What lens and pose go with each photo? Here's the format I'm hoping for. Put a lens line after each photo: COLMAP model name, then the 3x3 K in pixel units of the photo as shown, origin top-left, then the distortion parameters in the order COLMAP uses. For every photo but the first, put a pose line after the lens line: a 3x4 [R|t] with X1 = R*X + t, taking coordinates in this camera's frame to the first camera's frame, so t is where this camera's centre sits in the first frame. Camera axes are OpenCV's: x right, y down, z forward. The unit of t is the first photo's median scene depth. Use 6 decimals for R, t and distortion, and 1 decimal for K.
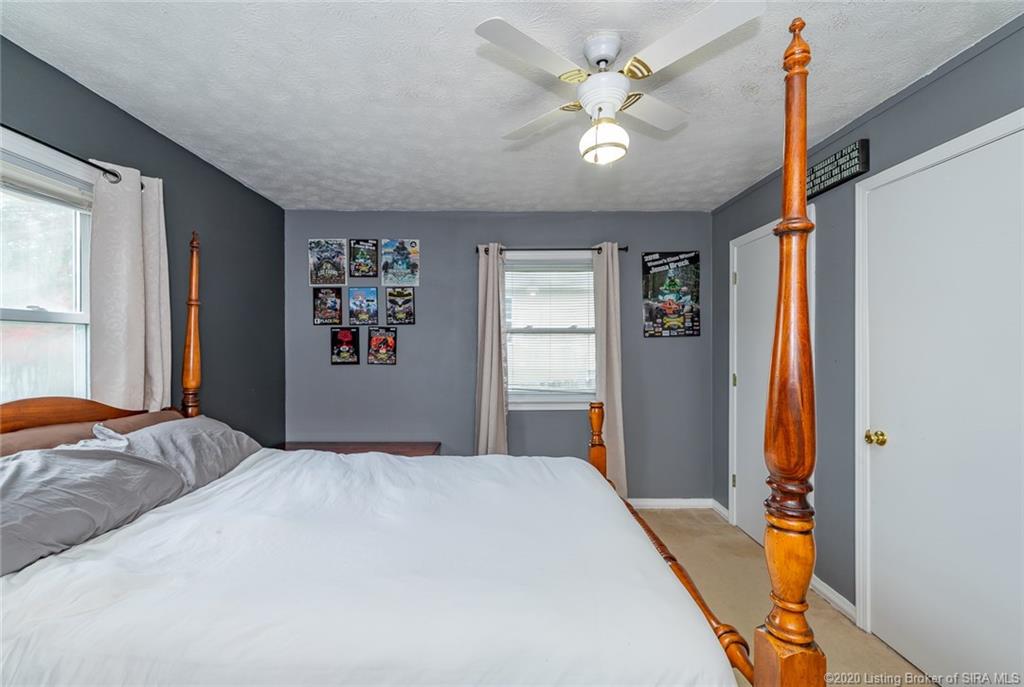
lens RADIAL K [[435.8, 0, 509.6], [0, 435.8, 345.6], [0, 0, 1]] dist [-0.000899, -0.000336]
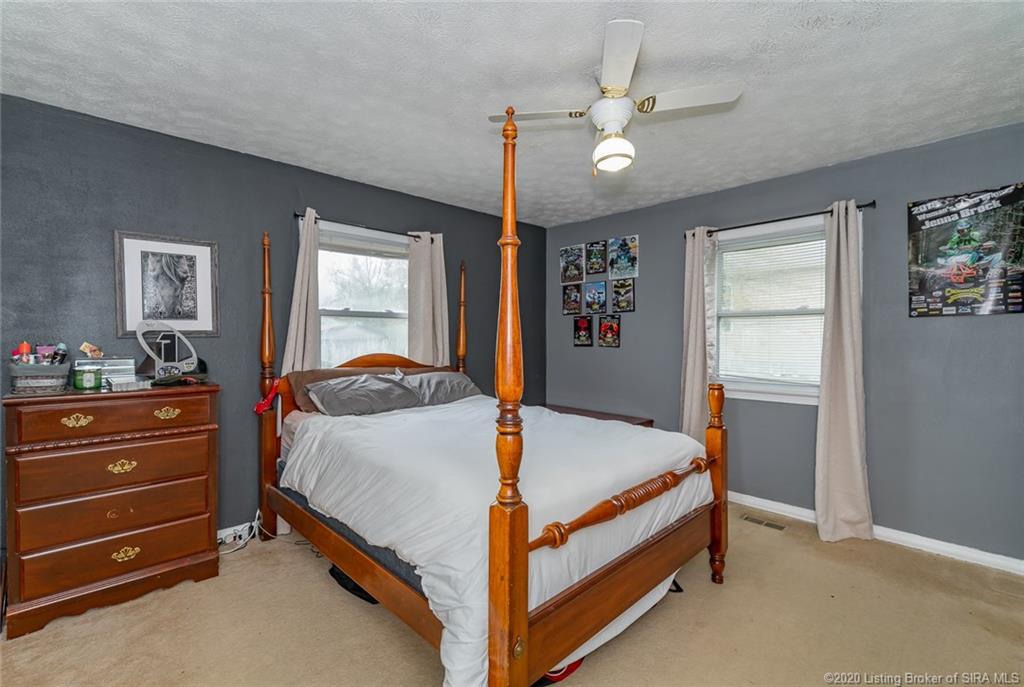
lens RADIAL K [[454.6, 0, 512.0], [0, 454.6, 343.5], [0, 0, 1]] dist [0.000544, 0.000073]
pose [[0.689159, 0.013210, -0.724490, 0.412379], [-0.002019, 0.999865, 0.016310, 0.014599], [0.724607, -0.009778, 0.689093, -0.027797]]
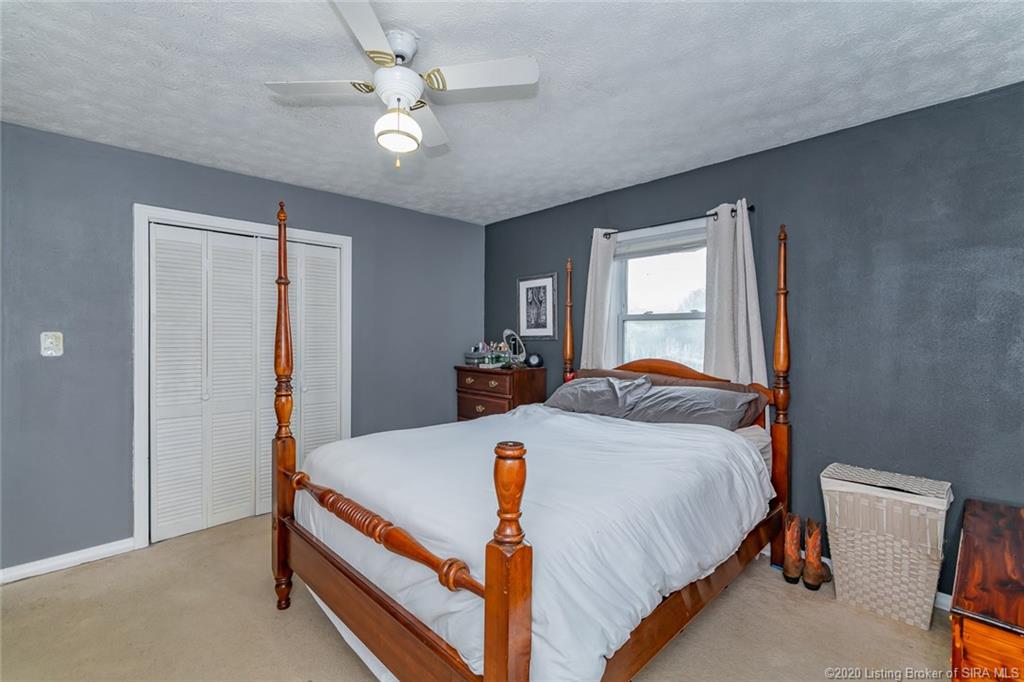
lens RADIAL K [[450.9, 0, 512.0], [0, 450.9, 335.4], [0, 0, 1]] dist [-0.000117, 0.000030]
pose [[-0.723446, 0.003124, -0.690374, 0.332832], [0.001302, 0.999994, 0.003161, 0.002907], [0.690380, 0.001388, -0.723446, 0.859812]]
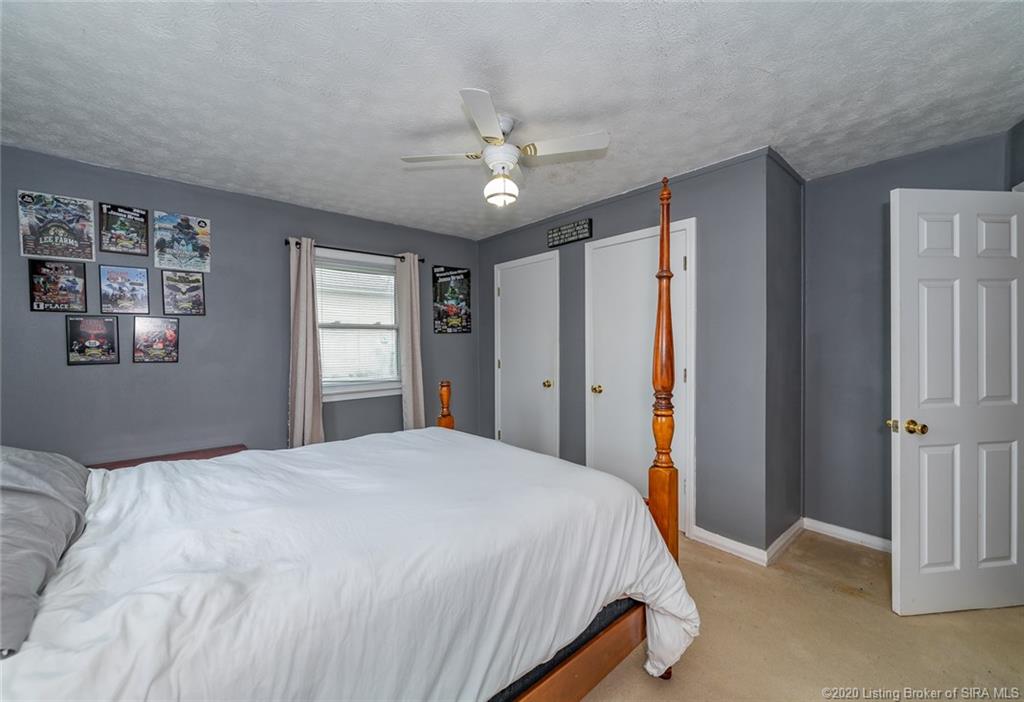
lens RADIAL K [[395.7, 0, 505.7], [0, 395.7, 347.2], [0, 0, 1]] dist [-0.002608, -0.000225]
pose [[0.768376, -0.011458, 0.639896, -0.263924], [0.008479, 0.999934, 0.007723, 0.014023], [-0.639942, -0.000508, 0.768423, 0.000642]]
